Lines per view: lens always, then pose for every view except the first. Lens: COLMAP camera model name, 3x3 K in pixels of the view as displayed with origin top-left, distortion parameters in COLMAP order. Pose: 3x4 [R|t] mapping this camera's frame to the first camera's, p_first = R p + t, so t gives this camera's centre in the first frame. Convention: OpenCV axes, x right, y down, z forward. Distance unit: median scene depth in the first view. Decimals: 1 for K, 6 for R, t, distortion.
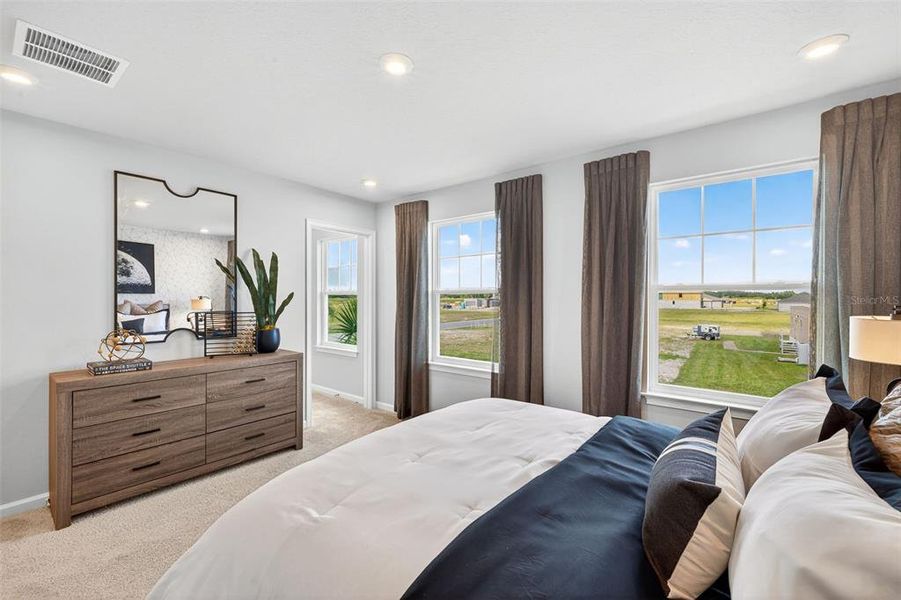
lens RADIAL K [[369.2, 0, 450.5], [0, 369.2, 300.0], [0, 0, 1]] dist [-0.002635, -0.000513]
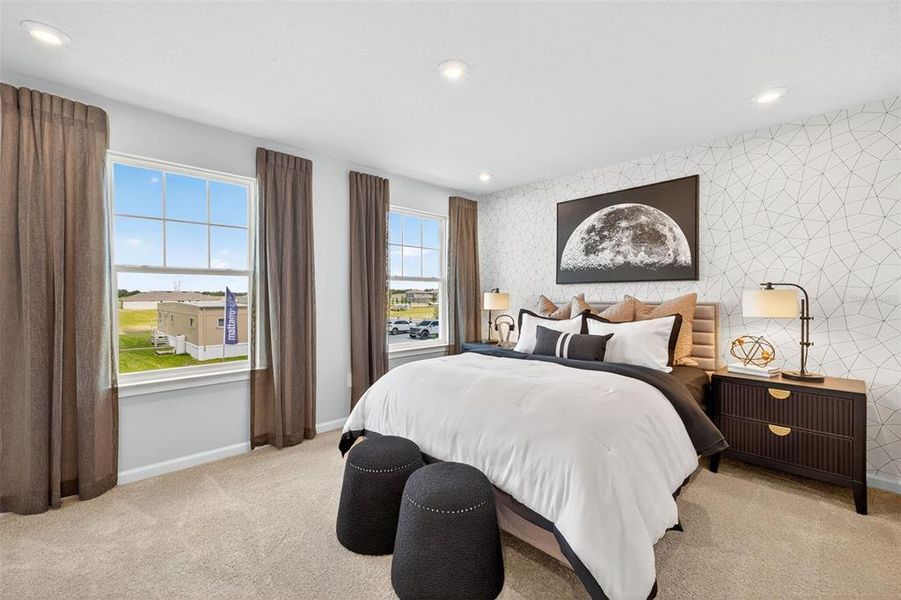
lens RADIAL K [[385.0, 0, 449.5], [0, 385.0, 296.7], [0, 0, 1]] dist [-0.001496, -0.000147]
pose [[0.101748, -0.012190, 0.994735, -0.823815], [0.014652, 0.999835, 0.010753, 0.022539], [-0.994702, 0.013481, 0.101910, 0.570657]]
